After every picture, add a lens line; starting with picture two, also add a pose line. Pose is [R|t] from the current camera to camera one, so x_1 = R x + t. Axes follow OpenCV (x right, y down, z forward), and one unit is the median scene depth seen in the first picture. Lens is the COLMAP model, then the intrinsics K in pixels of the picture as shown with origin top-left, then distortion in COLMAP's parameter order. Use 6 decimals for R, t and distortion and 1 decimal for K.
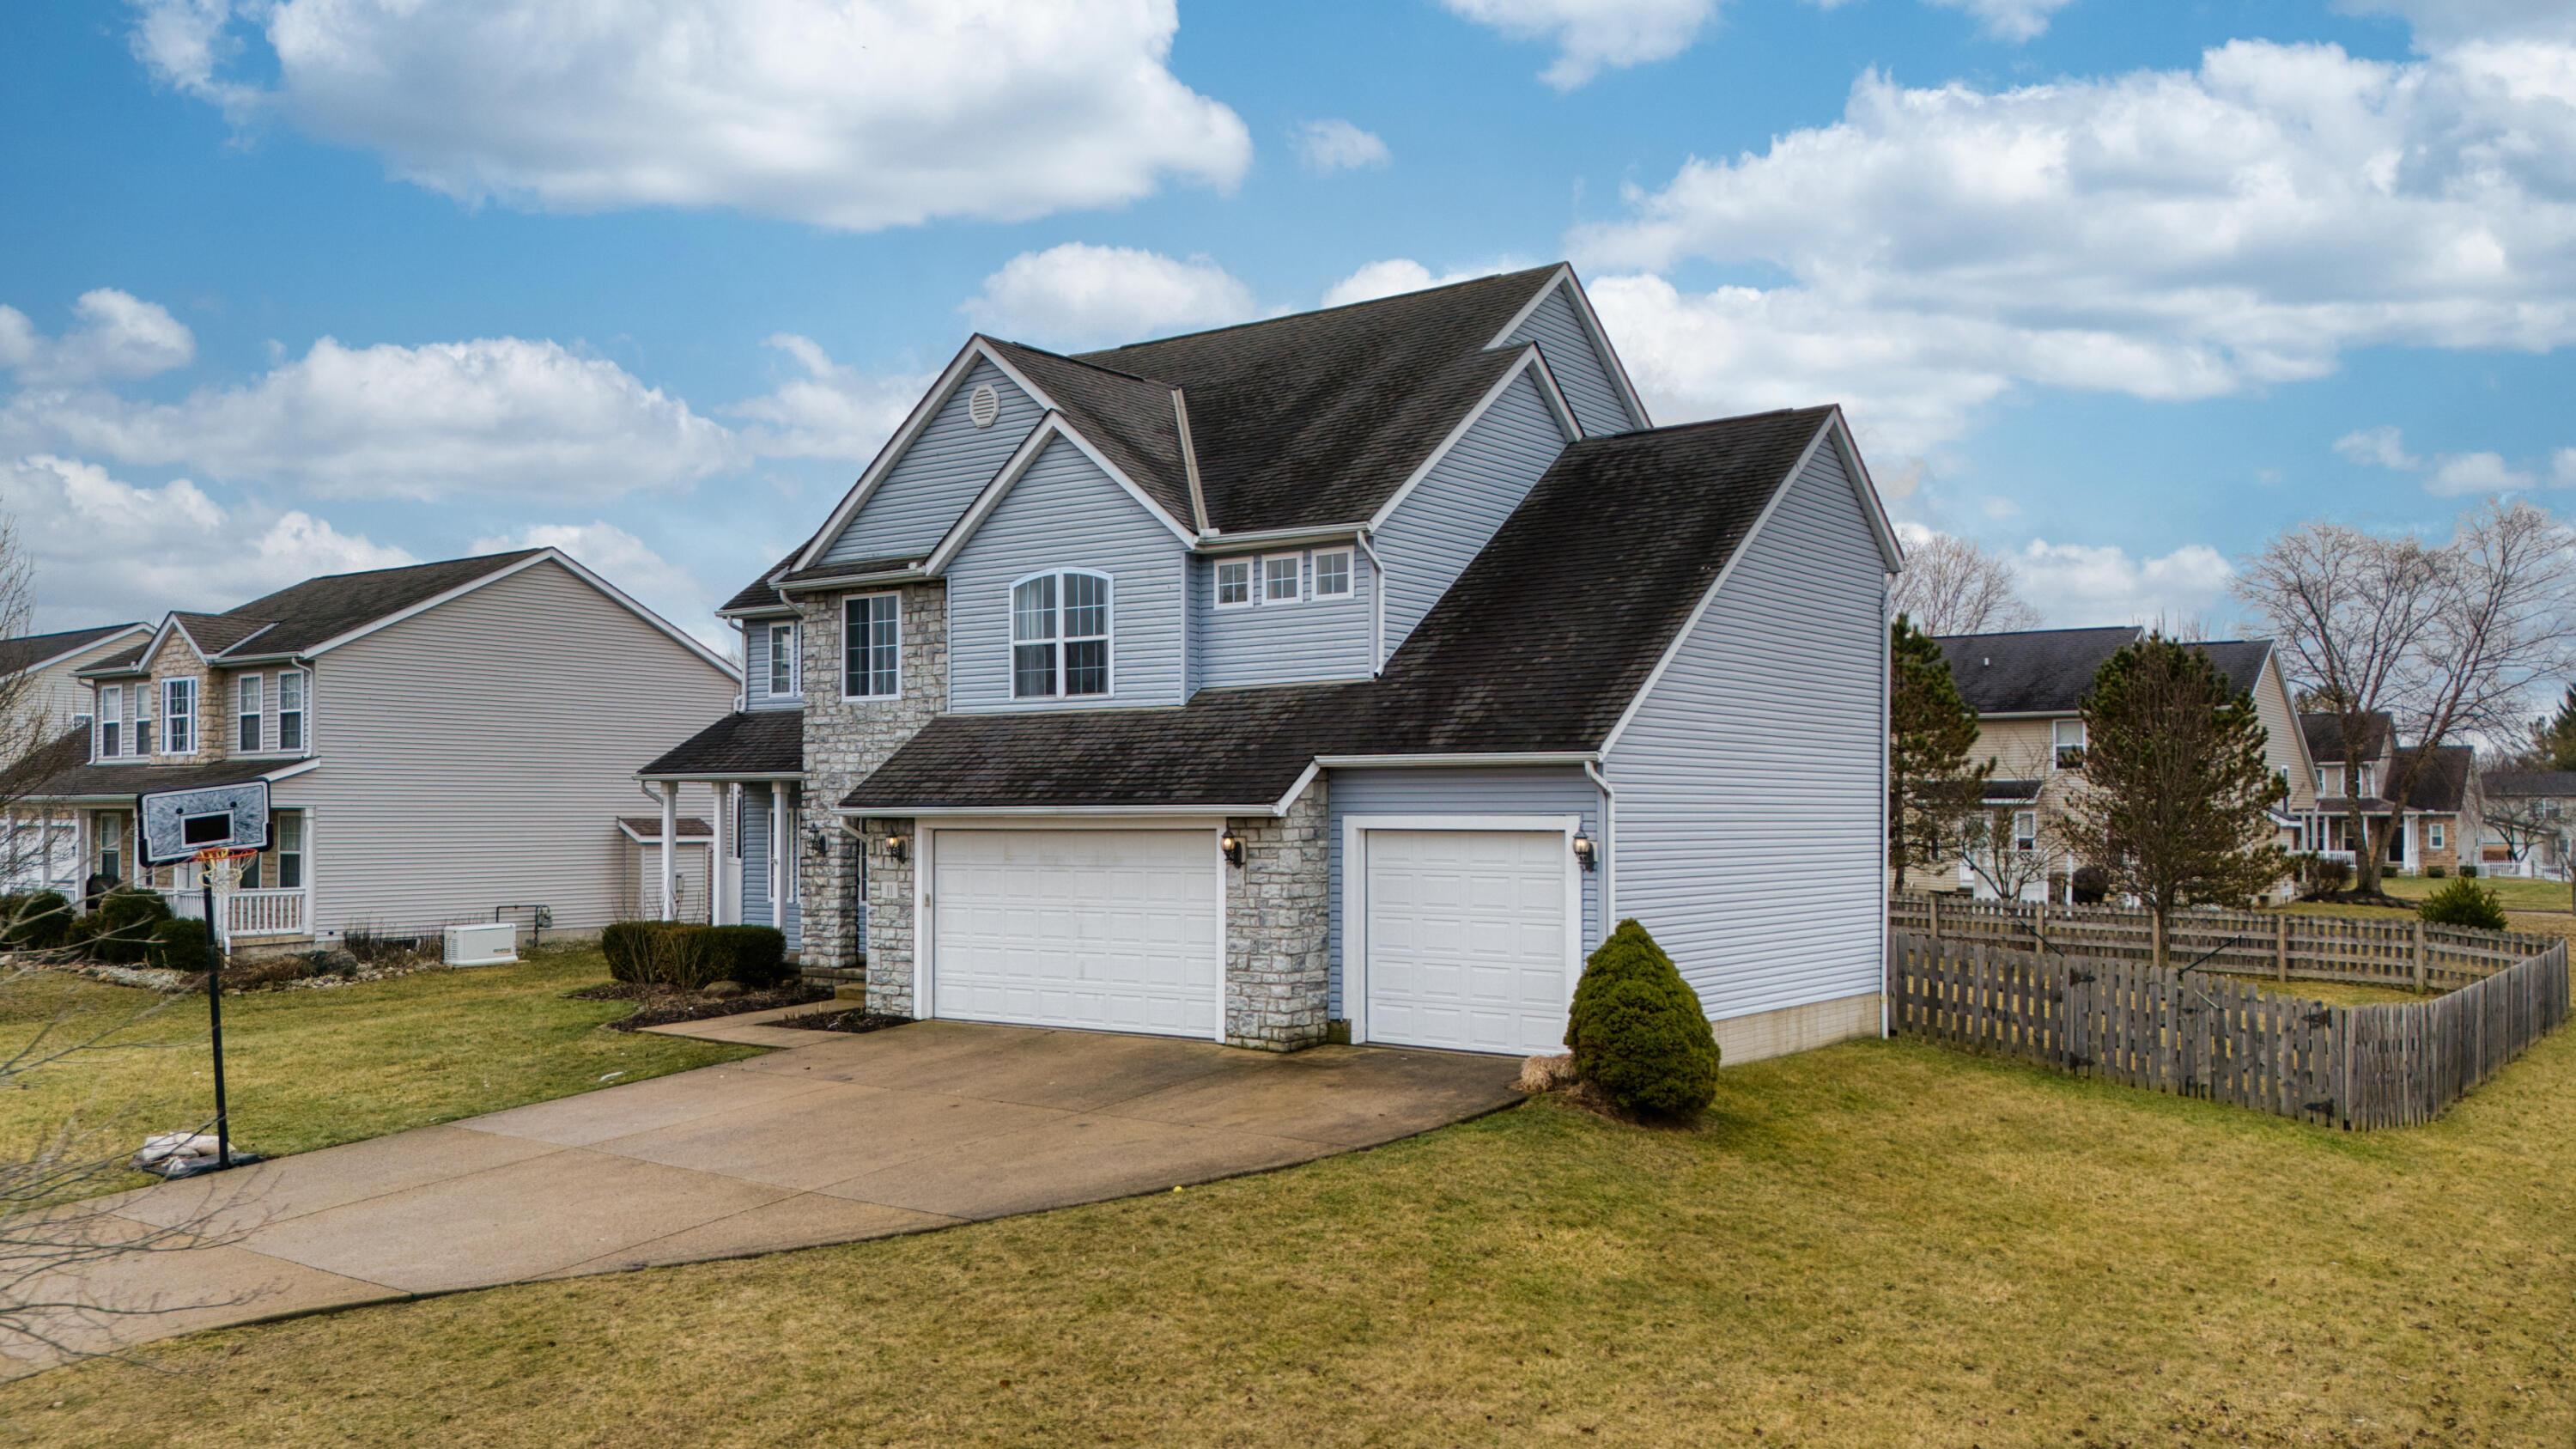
lens RADIAL K [[1994.5, 0, 1358.2], [0, 1994.5, 790.4], [0, 0, 1]] dist [0.026535, 0.001806]
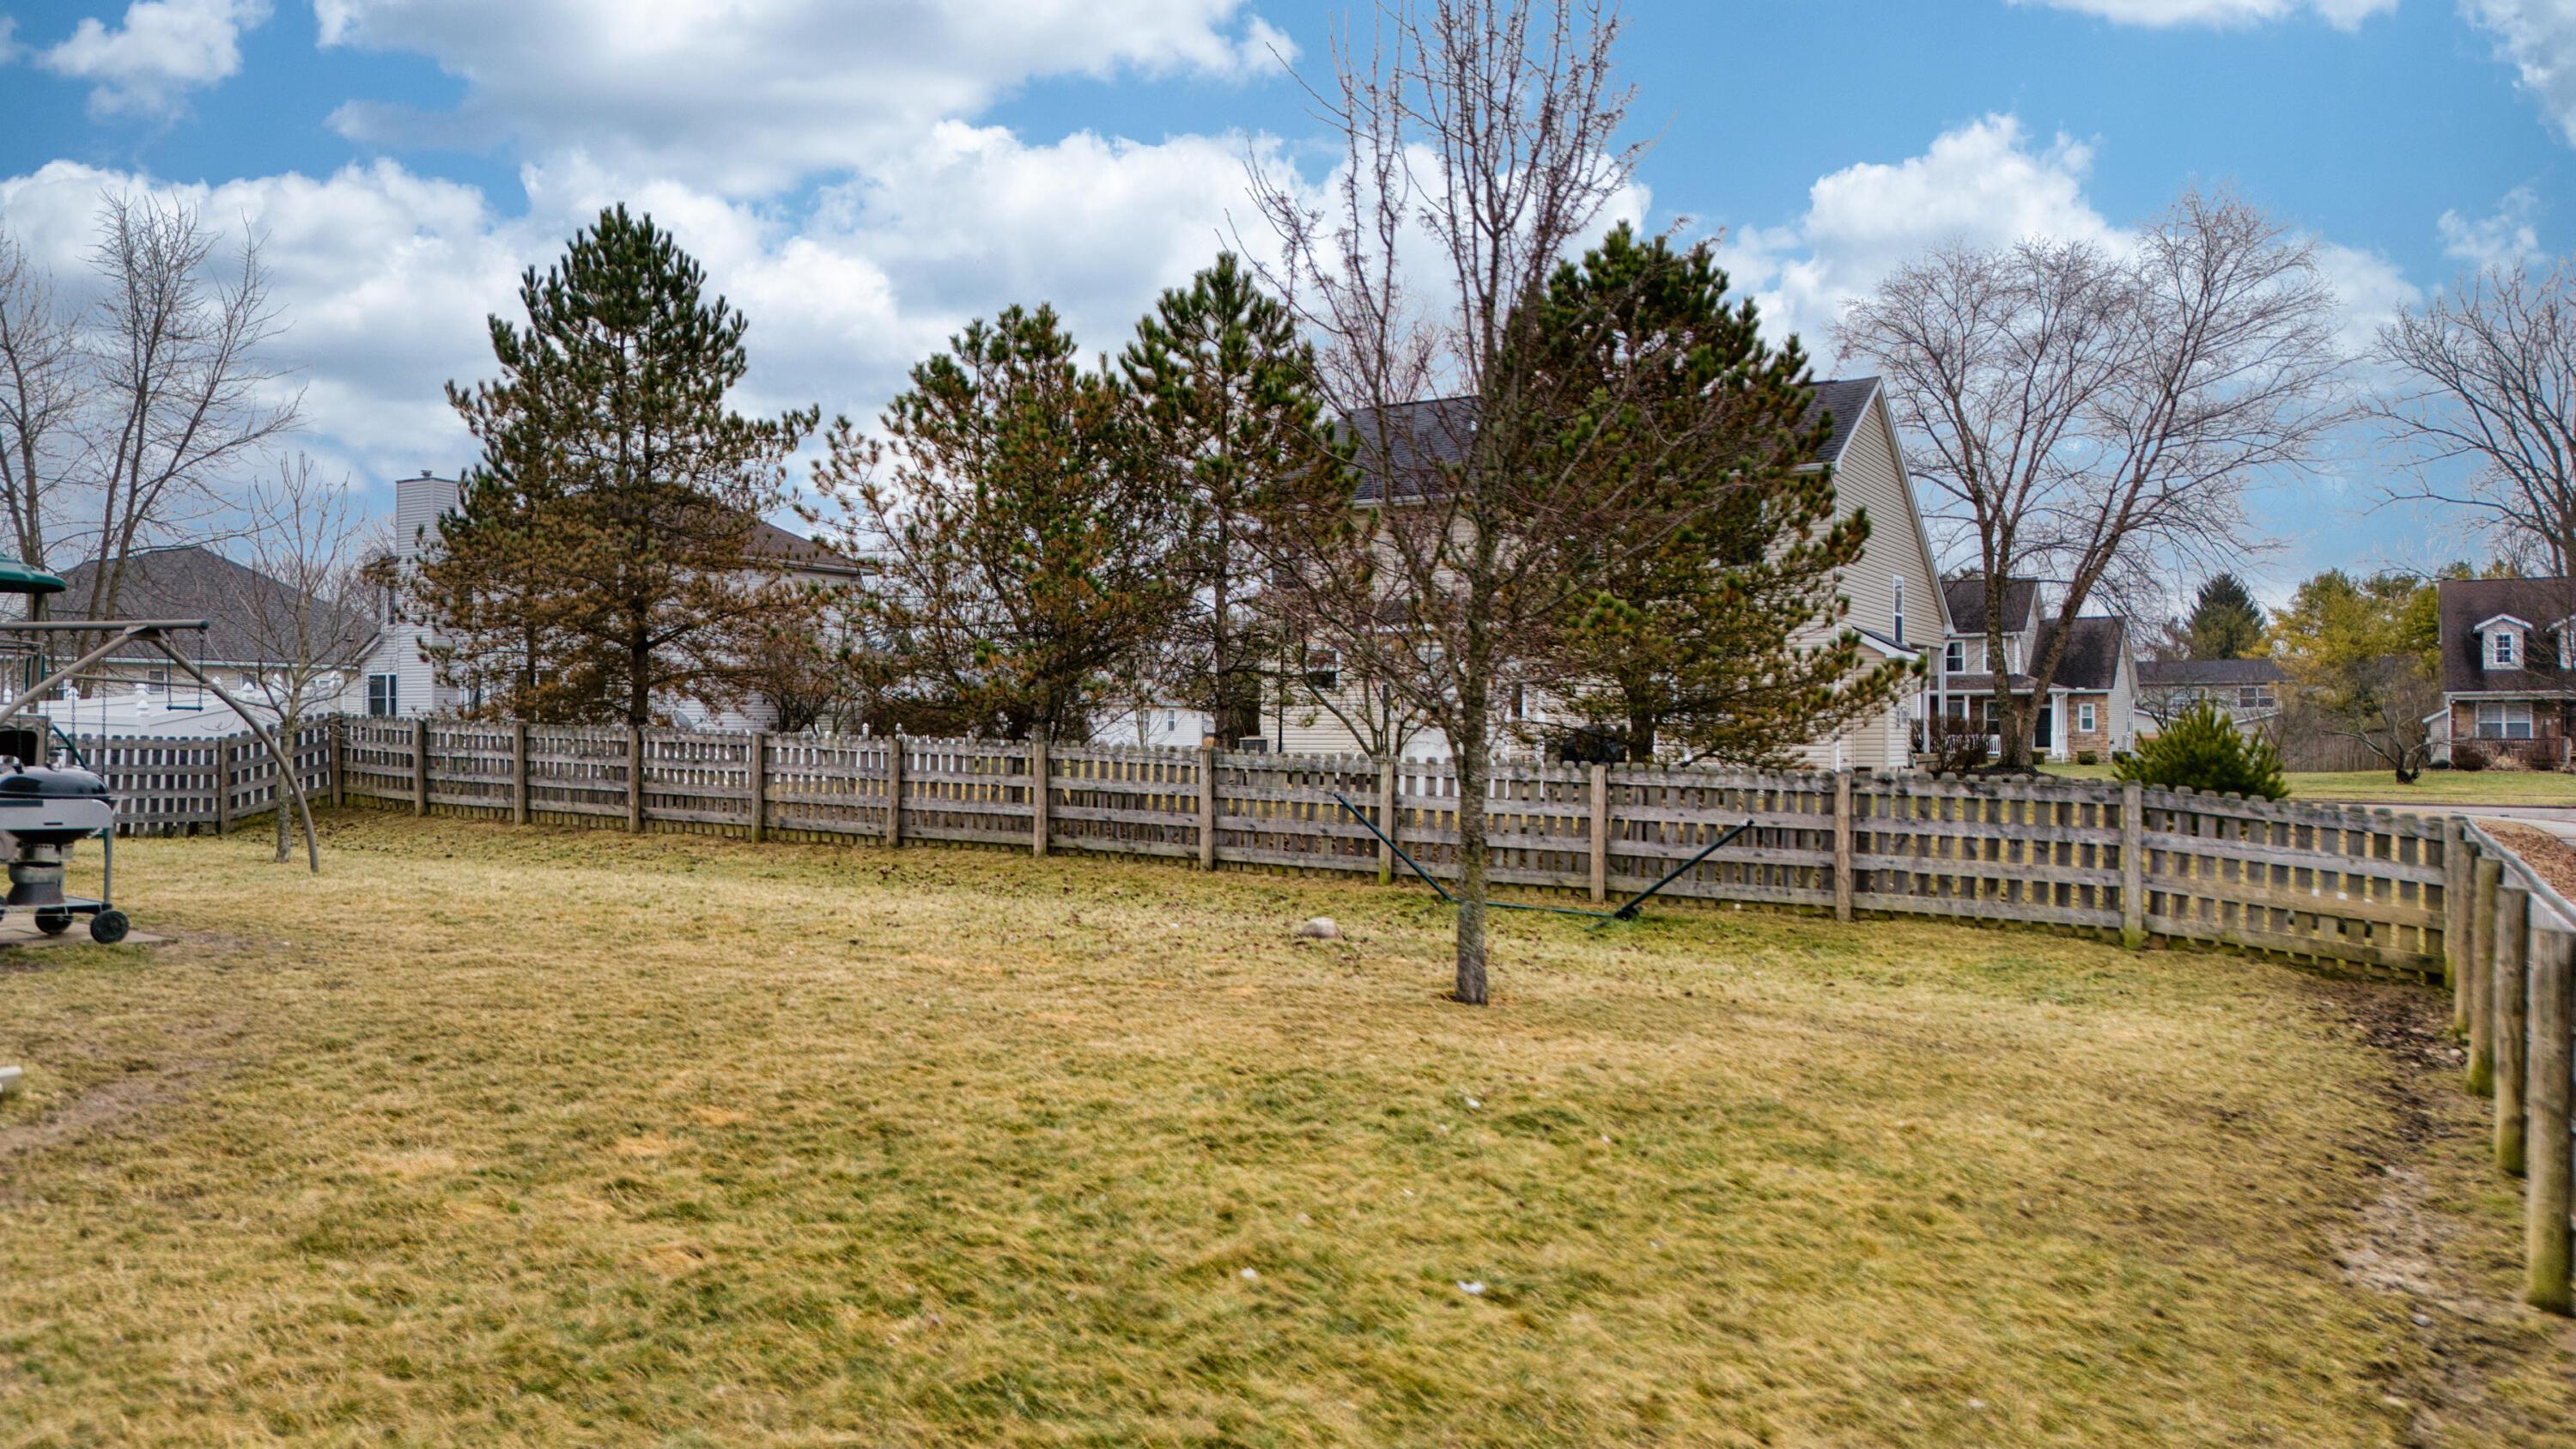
lens RADIAL K [[1819.8, 0, 1297.0], [0, 1819.8, 720.9], [0, 0, 1]] dist [0.048636, -0.039948]
pose [[0.995534, -0.001928, 0.094387, 0.294644], [0.001271, 0.999975, 0.007023, 0.046264], [-0.094398, -0.006872, 0.995511, 0.591414]]
